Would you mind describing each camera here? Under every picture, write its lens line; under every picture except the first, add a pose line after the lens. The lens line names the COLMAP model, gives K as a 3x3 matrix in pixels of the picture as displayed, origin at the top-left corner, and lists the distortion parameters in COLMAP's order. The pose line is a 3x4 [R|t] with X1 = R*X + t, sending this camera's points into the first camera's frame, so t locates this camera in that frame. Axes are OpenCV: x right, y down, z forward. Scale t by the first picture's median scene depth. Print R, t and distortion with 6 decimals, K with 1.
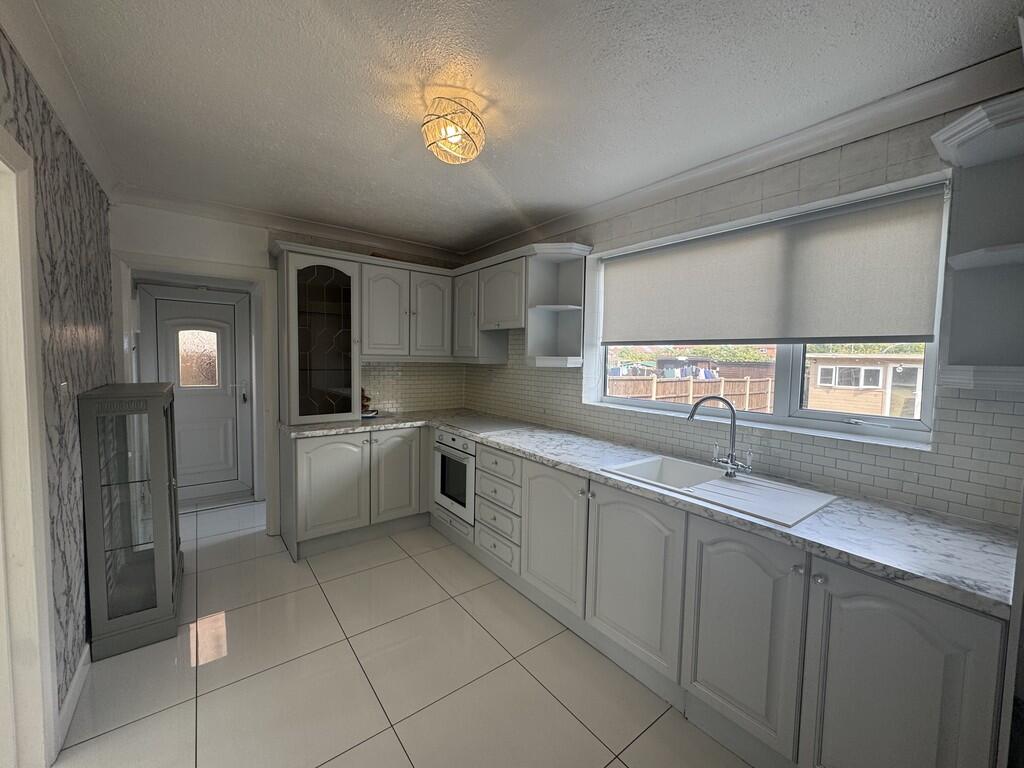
lens RADIAL K [[408.6, 0, 512.3], [0, 408.6, 380.8], [0, 0, 1]] dist [-0.000406, -0.000139]
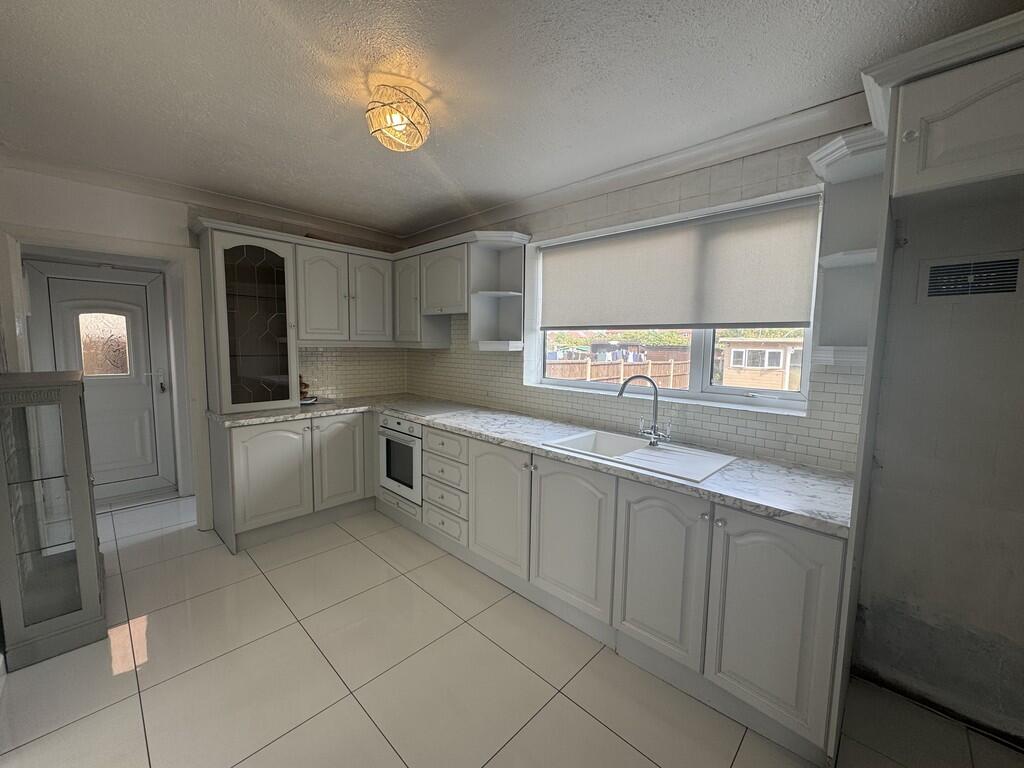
lens RADIAL K [[408.6, 0, 512.3], [0, 408.6, 380.8], [0, 0, 1]] dist [-0.000406, -0.000139]
pose [[0.988701, -0.018175, 0.148795, -0.015609], [0.012737, 0.999219, 0.037415, 0.004246], [-0.149359, -0.035097, 0.988160, -0.043722]]
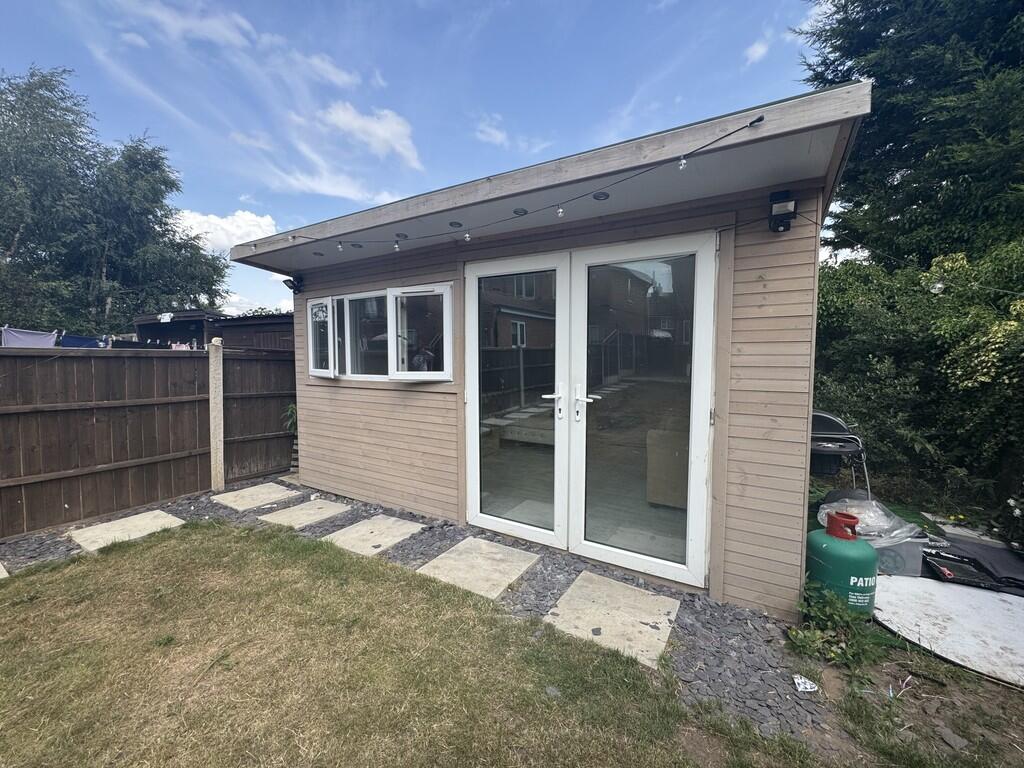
lens RADIAL K [[408.6, 0, 512.3], [0, 408.6, 380.8], [0, 0, 1]] dist [-0.000406, -0.000139]
pose [[0.930643, -0.037236, 0.364029, 5.524840], [0.037576, 0.999275, 0.006150, 0.122007], [-0.363994, 0.007955, 0.931367, 5.046632]]
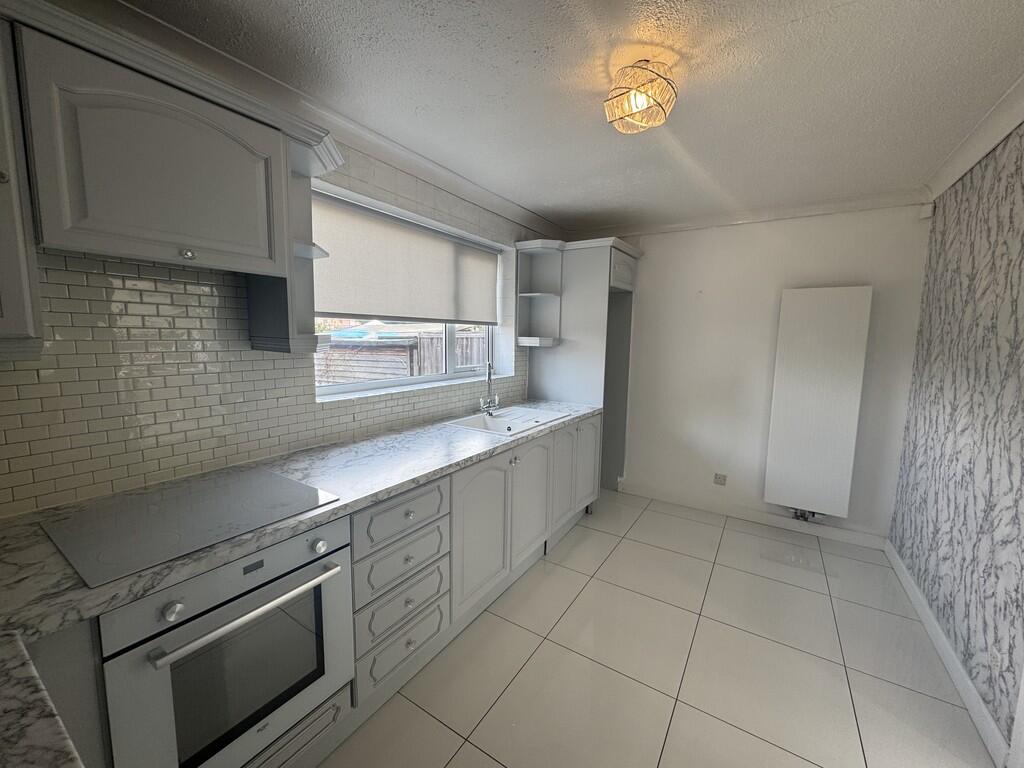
lens RADIAL K [[408.6, 0, 512.3], [0, 408.6, 380.8], [0, 0, 1]] dist [-0.000406, -0.000139]
pose [[-0.329792, -0.134249, 0.934460, -0.600489], [0.032672, 0.987621, 0.153417, -0.079301], [-0.943488, 0.081127, -0.321323, 0.975048]]
